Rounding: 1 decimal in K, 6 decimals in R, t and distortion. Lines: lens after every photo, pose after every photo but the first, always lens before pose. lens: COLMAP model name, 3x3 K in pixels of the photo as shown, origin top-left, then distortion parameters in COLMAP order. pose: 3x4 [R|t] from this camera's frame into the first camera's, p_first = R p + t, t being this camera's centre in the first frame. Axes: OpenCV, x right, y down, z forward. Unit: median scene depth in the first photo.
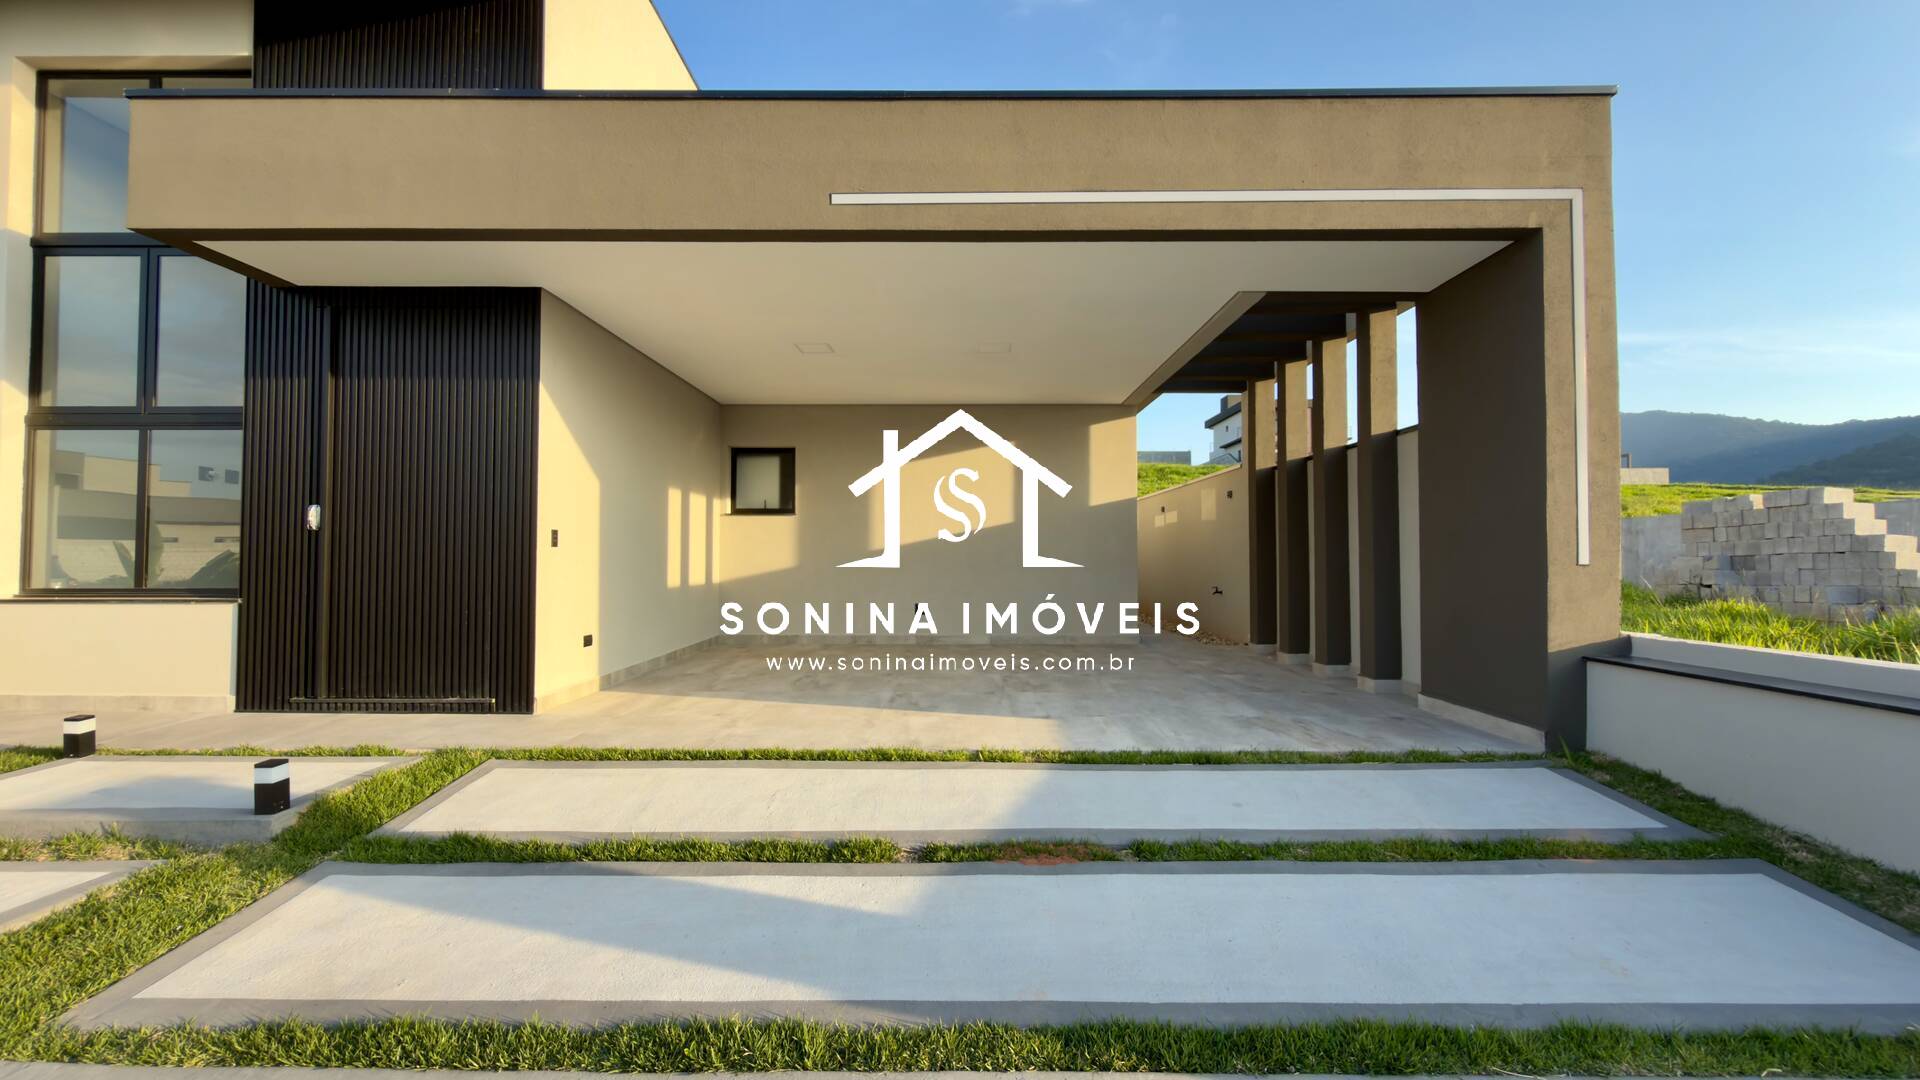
lens RADIAL K [[770.9, 0, 952.9], [0, 770.9, 542.6], [0, 0, 1]] dist [-0.002419, 0.001118]
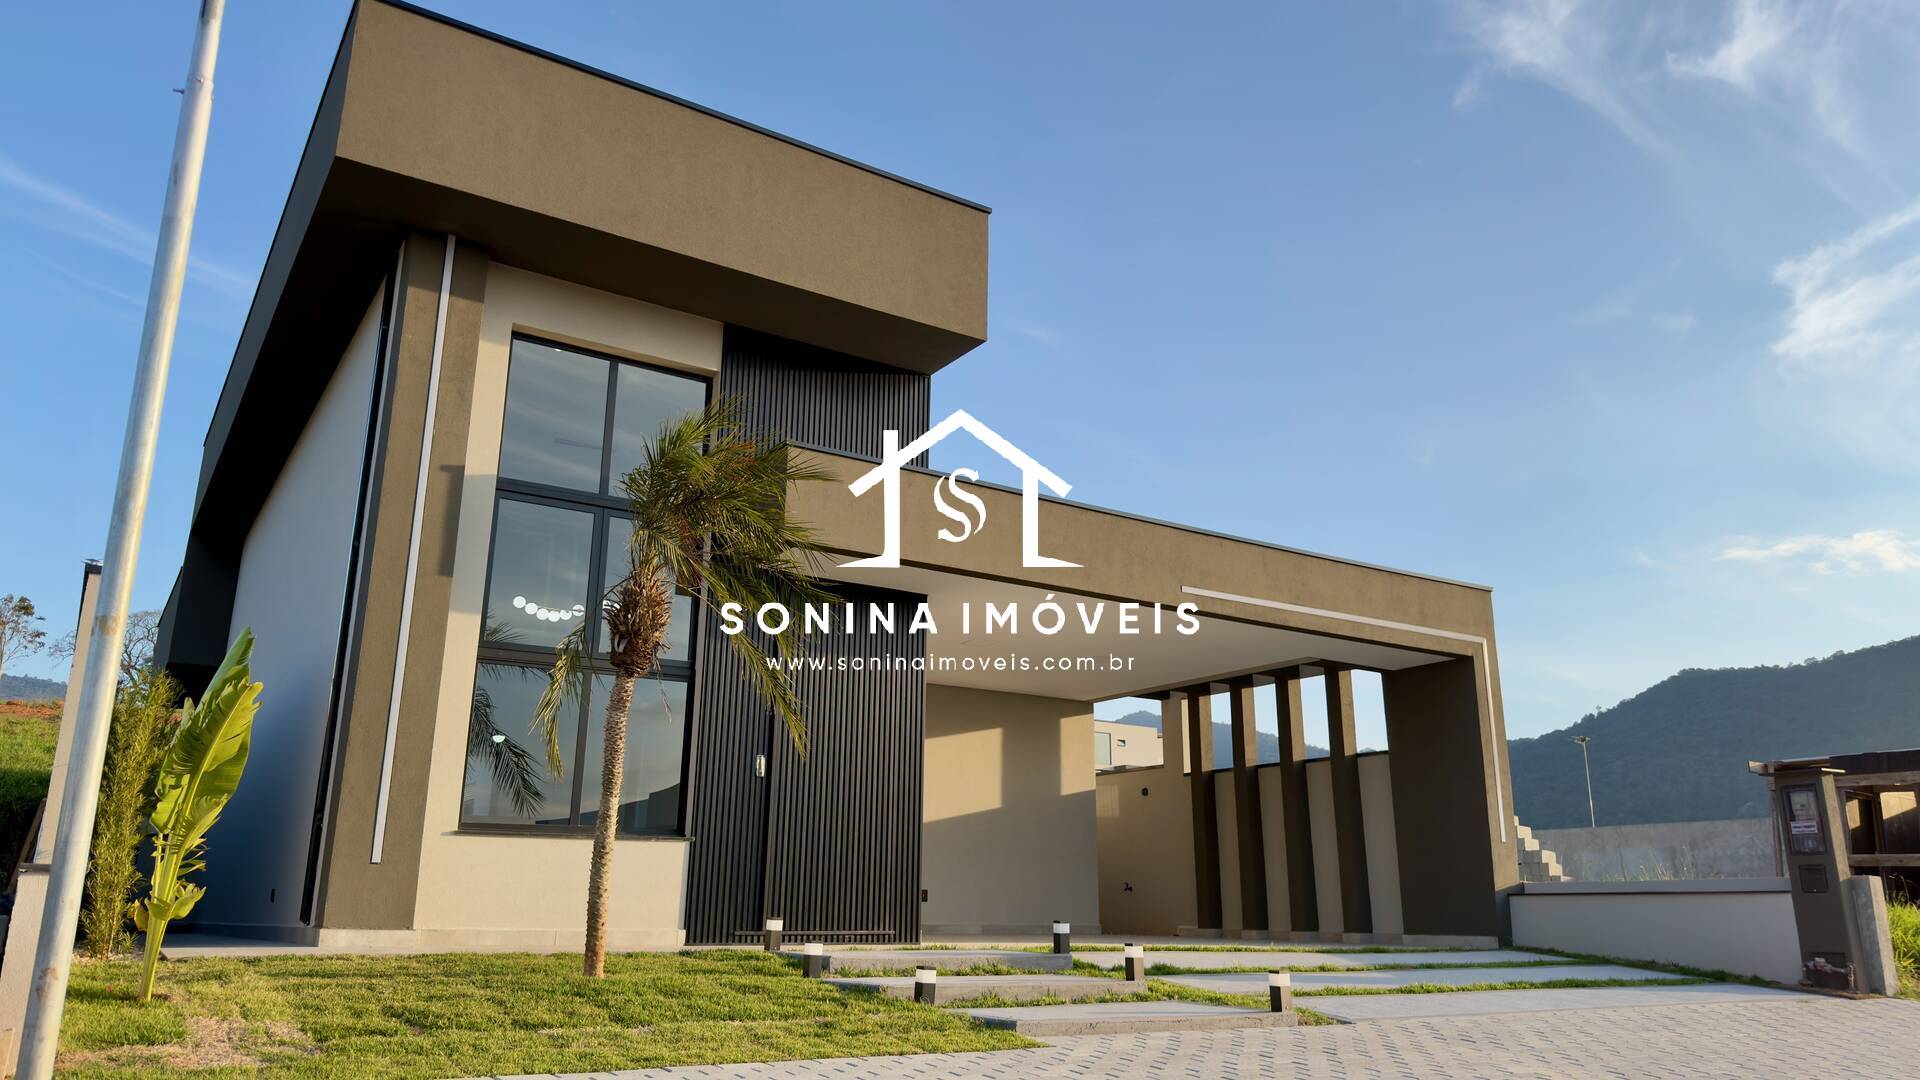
lens RADIAL K [[1356.6, 0, 976.8], [0, 1356.6, 543.0], [0, 0, 1]] dist [0.042794, -0.053467]
pose [[0.836739, 0.150961, 0.526383, -1.527795], [-0.018644, 0.968547, -0.248133, 0.127638], [-0.547284, 0.197809, 0.813235, -0.820653]]
